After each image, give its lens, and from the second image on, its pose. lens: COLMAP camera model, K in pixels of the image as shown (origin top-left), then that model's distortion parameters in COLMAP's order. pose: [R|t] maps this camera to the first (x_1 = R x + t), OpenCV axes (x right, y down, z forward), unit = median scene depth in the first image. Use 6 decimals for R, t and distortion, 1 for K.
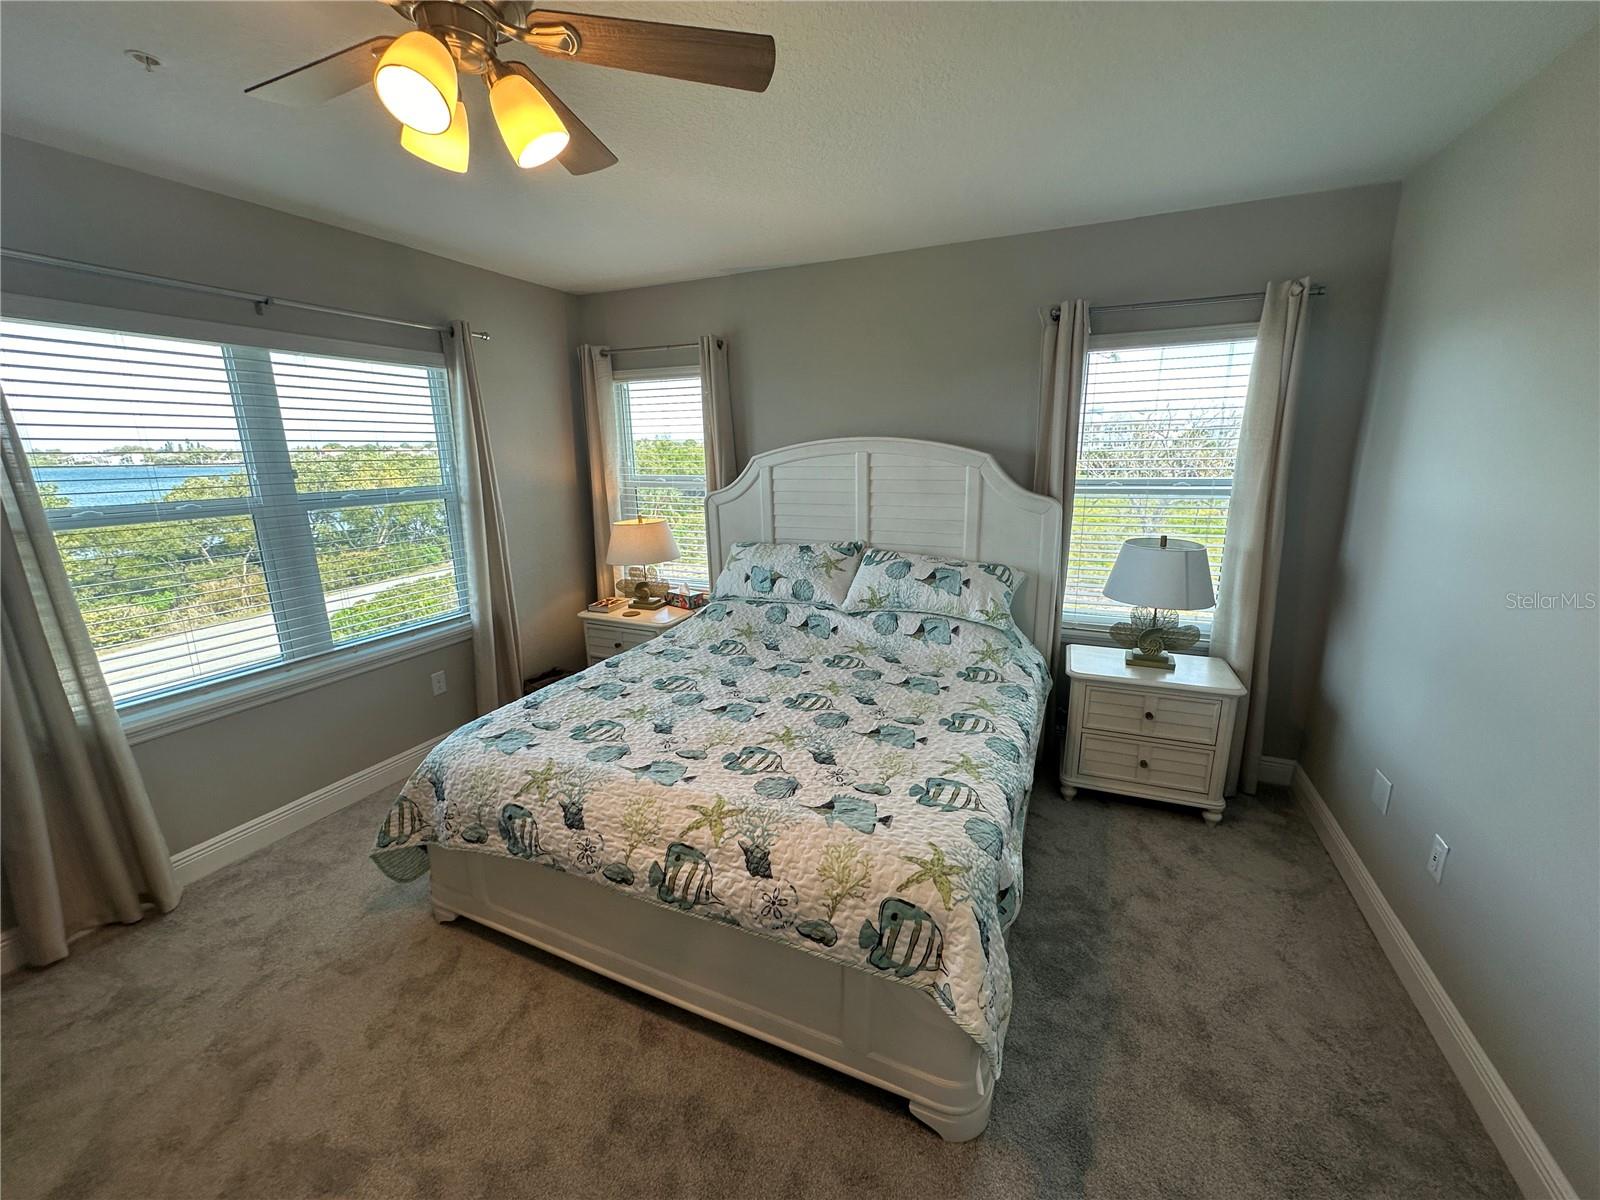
lens RADIAL K [[635.6, 0, 805.6], [0, 635.6, 597.4], [0, 0, 1]] dist [-0.000330, 0.000182]
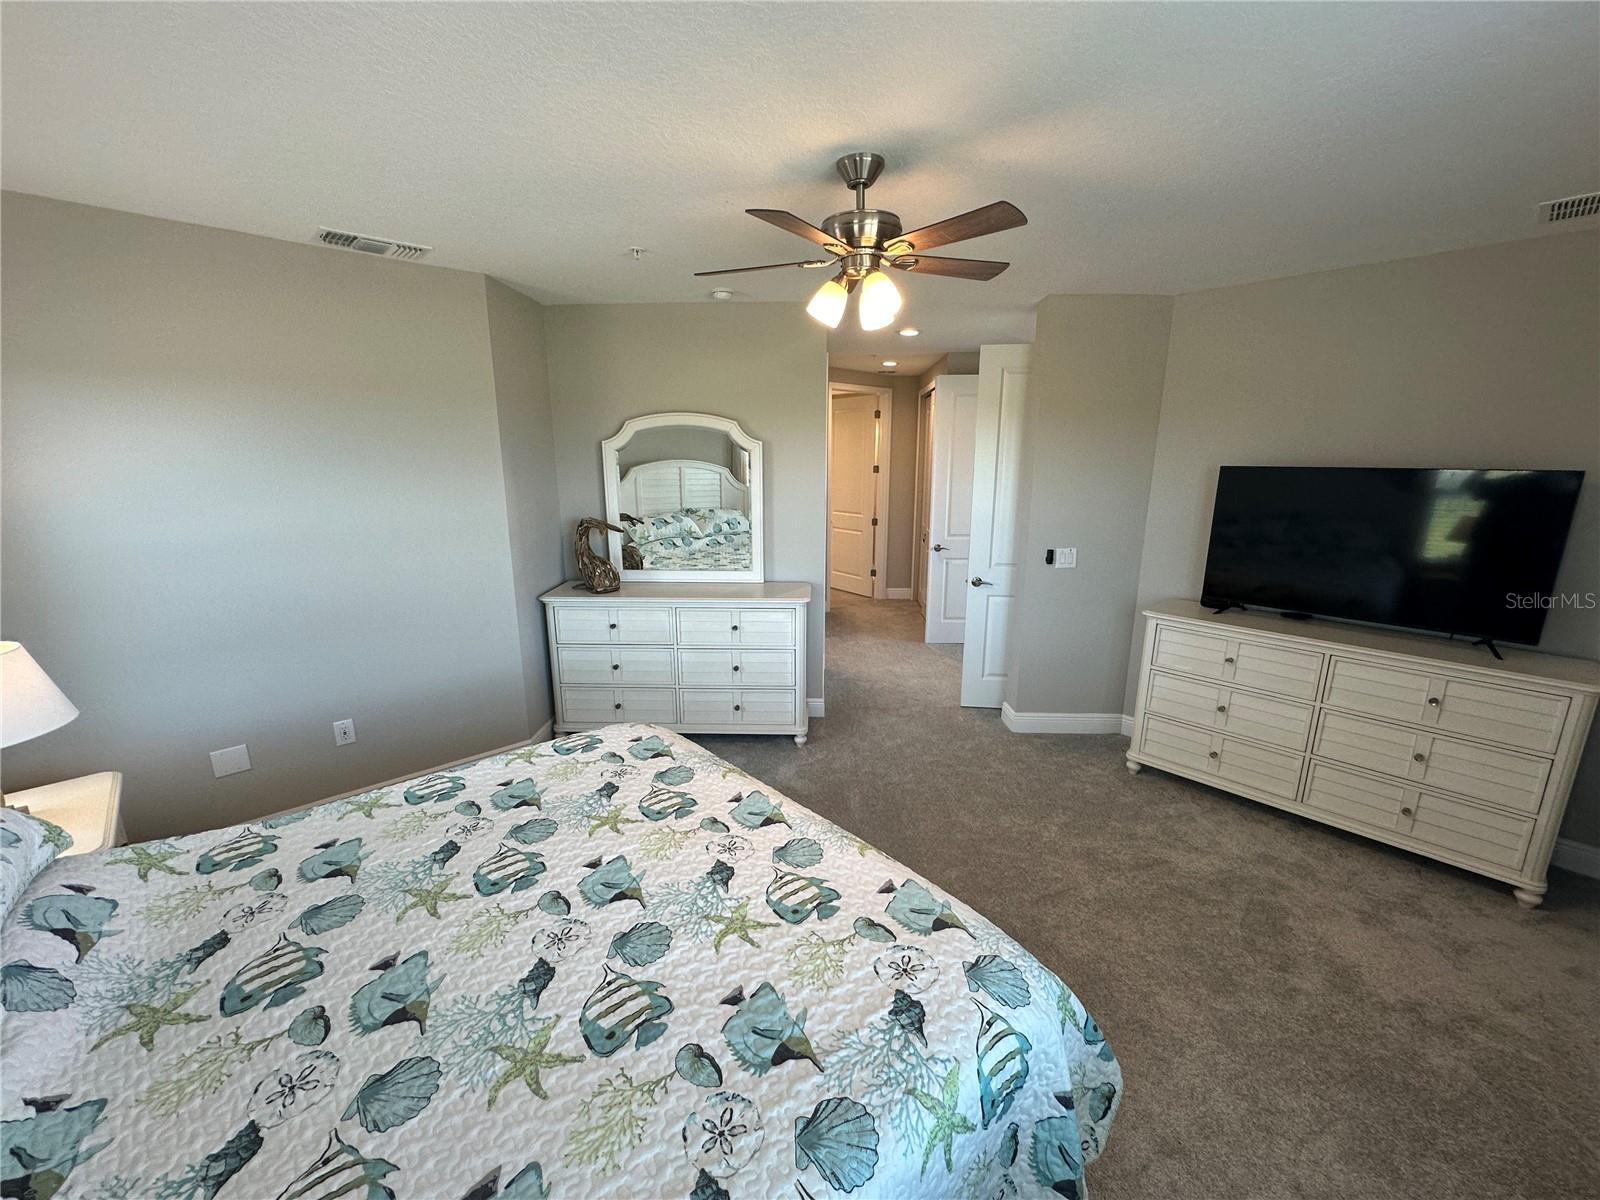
lens RADIAL K [[635.6, 0, 801.7], [0, 635.6, 597.4], [0, 0, 1]] dist [-0.000330, 0.000182]
pose [[-0.914223, -0.078017, 0.397630, -0.478457], [0.106376, 0.900664, 0.421294, -0.318397], [-0.390999, 0.427455, -0.815108, 1.180653]]
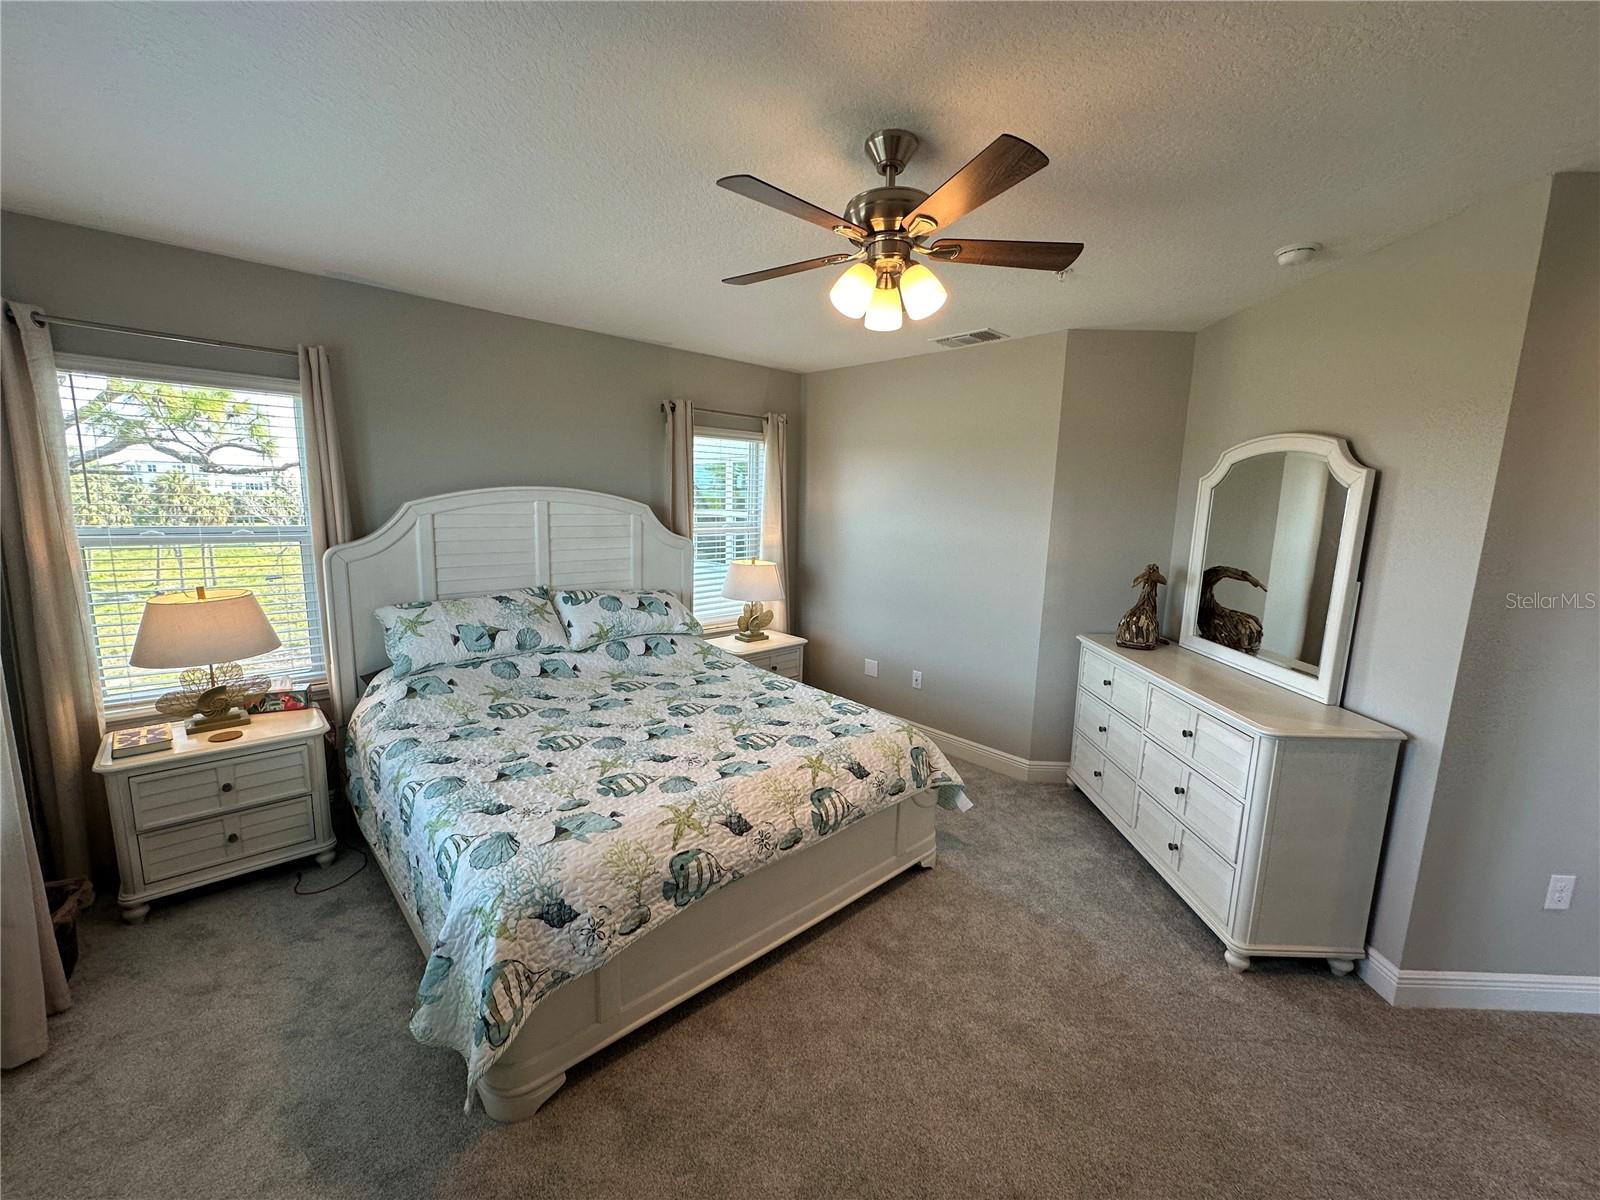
lens RADIAL K [[635.6, 0, 794.3], [0, 635.6, 595.7], [0, 0, 1]] dist [-0.000330, 0.000182]
pose [[0.397567, -0.113742, 0.910496, -0.882792], [0.182739, 0.982225, 0.042910, -0.053579], [-0.899192, 0.149324, 0.411285, 0.269308]]
